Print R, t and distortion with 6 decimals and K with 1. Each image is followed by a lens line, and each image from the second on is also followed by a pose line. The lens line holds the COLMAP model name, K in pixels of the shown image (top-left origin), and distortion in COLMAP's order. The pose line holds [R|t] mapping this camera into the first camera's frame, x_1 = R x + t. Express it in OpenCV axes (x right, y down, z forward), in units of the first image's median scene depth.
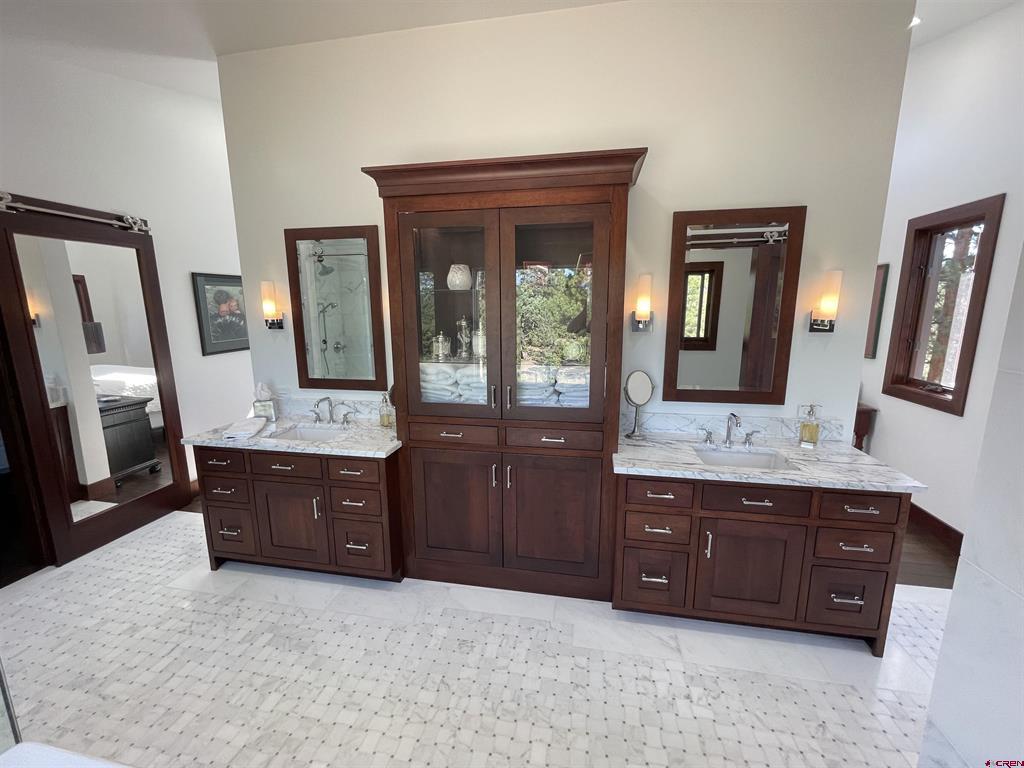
lens RADIAL K [[414.3, 0, 512.1], [0, 414.3, 383.9], [0, 0, 1]] dist [-0.000004, -0.000061]
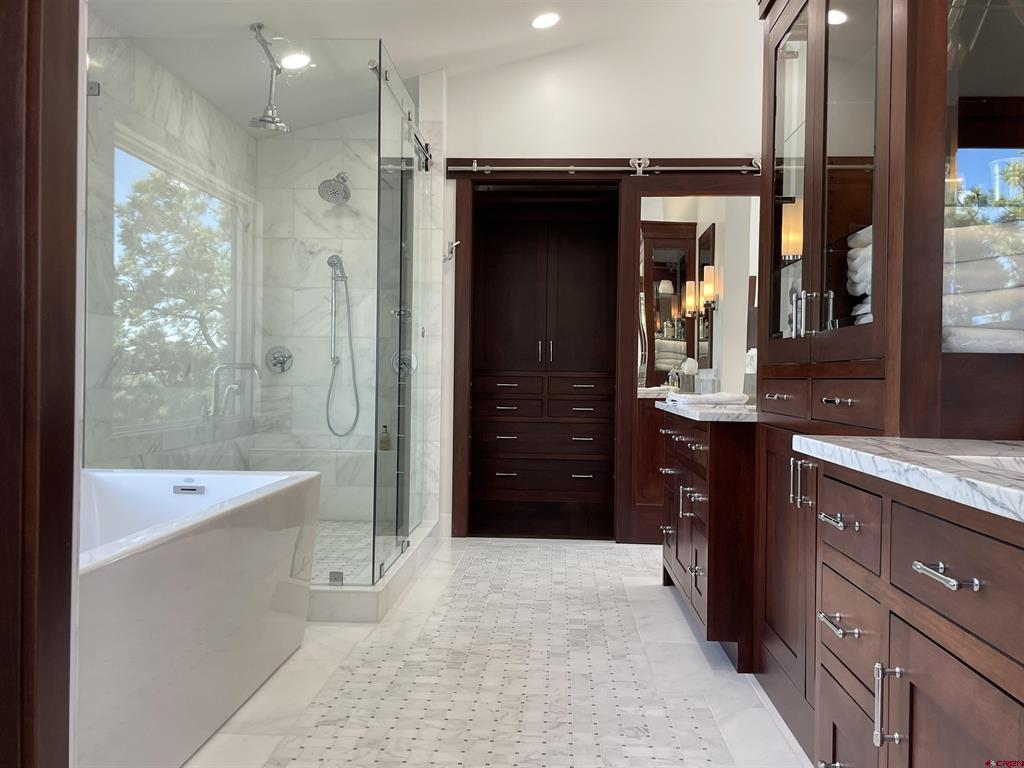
lens RADIAL K [[867.6, 0, 512.4], [0, 867.6, 383.3], [0, 0, 1]] dist [0.007355, 0.001014]
pose [[0.132635, 0.015242, -0.991048, 1.130631], [-0.187921, 0.982133, -0.010045, 0.220388], [0.973187, 0.187571, 0.133129, 0.630781]]
